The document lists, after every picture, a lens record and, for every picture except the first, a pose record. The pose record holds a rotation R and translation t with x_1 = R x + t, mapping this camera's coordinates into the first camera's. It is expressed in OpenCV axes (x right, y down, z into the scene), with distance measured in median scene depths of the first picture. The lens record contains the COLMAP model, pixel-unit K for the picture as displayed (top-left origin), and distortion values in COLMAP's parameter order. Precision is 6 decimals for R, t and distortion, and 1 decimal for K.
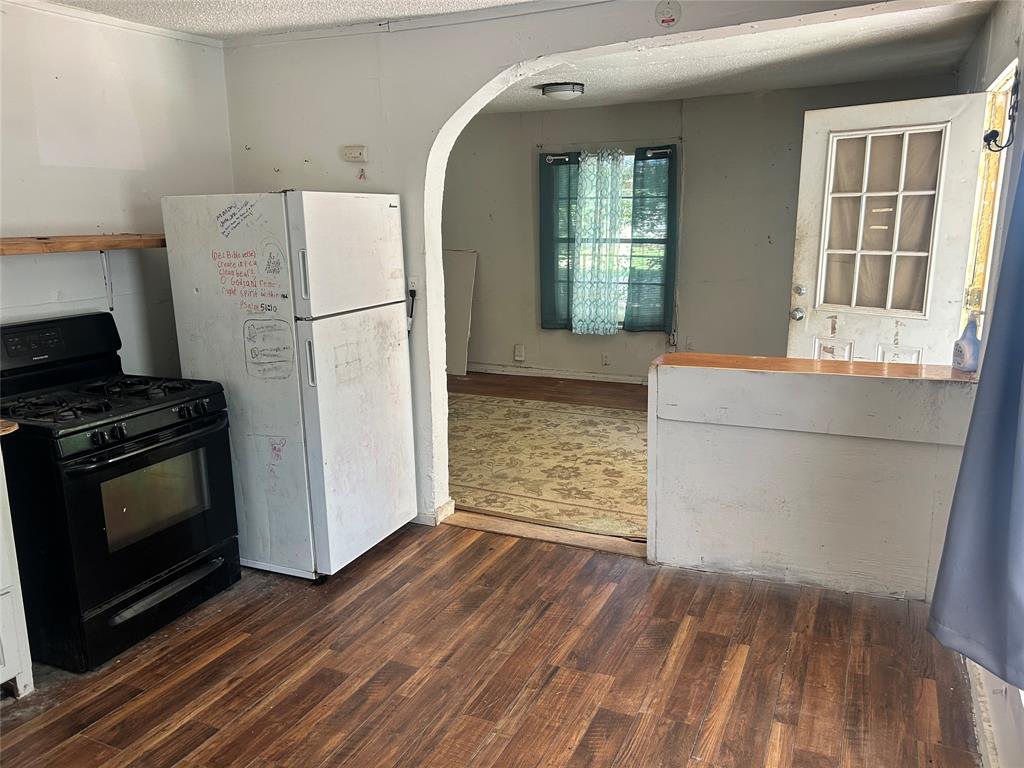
lens RADIAL K [[763.0, 0, 515.9], [0, 763.0, 381.3], [0, 0, 1]] dist [0.055005, -0.060257]
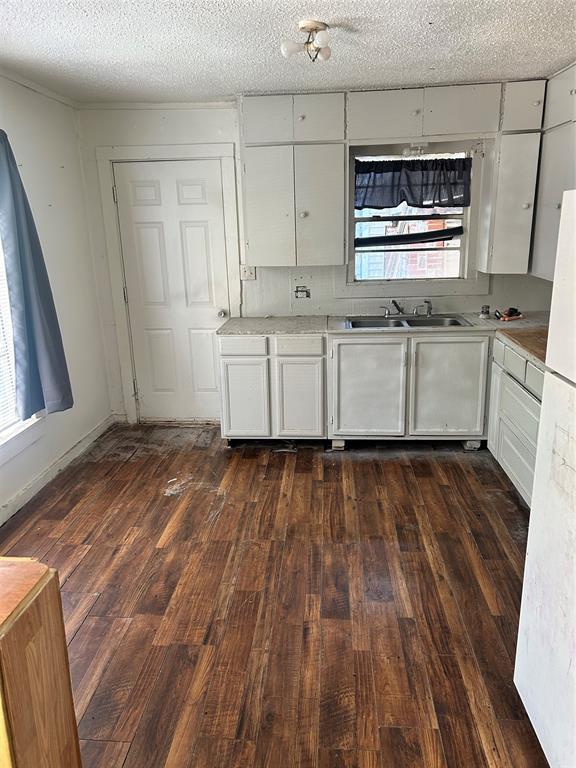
lens RADIAL K [[572.3, 0, 286.6], [0, 572.3, 381.6], [0, 0, 1]] dist [0.055005, -0.060257]
pose [[-0.933225, 0.120745, -0.338396, 0.187478], [-0.048584, 0.890781, 0.451829, -0.365488], [0.355992, 0.438099, -0.825433, 1.623465]]
